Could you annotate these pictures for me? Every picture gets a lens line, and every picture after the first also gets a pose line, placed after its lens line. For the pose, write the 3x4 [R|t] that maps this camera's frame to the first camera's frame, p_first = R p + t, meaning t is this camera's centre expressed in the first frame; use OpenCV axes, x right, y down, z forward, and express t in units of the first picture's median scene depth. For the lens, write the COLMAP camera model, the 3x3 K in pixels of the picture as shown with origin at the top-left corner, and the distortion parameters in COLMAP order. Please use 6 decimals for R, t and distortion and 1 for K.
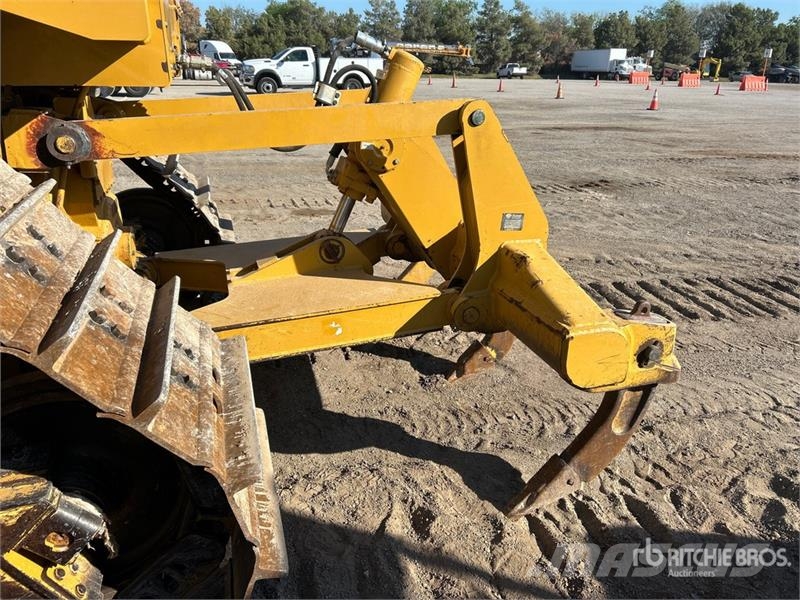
lens RADIAL K [[600.2, 0, 398.4], [0, 600.2, 296.1], [0, 0, 1]] dist [0.044581, -0.050190]
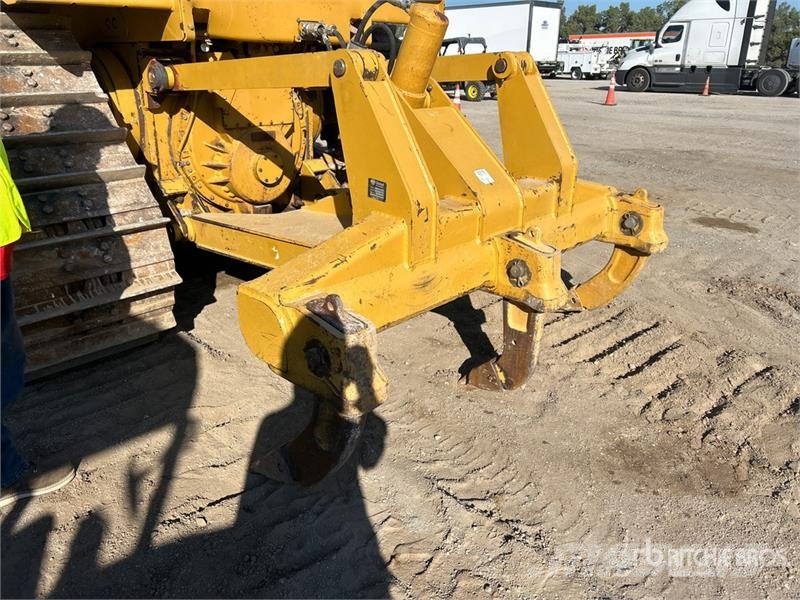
lens RADIAL K [[600.2, 0, 401.2], [0, 600.2, 291.4], [0, 0, 1]] dist [0.044581, -0.050190]
pose [[0.498194, 0.300969, -0.813154, 0.628709], [-0.310325, 0.937593, 0.156901, -0.085798], [0.809630, 0.174175, 0.560501, 0.359732]]
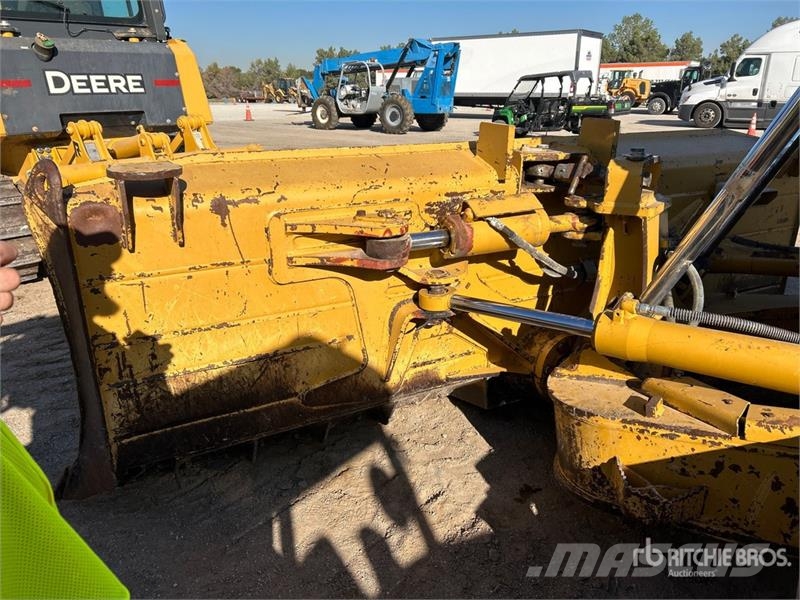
lens RADIAL K [[600.2, 0, 406.7], [0, 600.2, 300.5], [0, 0, 1]] dist [0.044581, -0.050190]
pose [[0.599964, 0.256923, -0.757650, -1.061694], [-0.285460, 0.953442, 0.097269, 0.065704], [0.747366, 0.157921, 0.645372, -0.268195]]
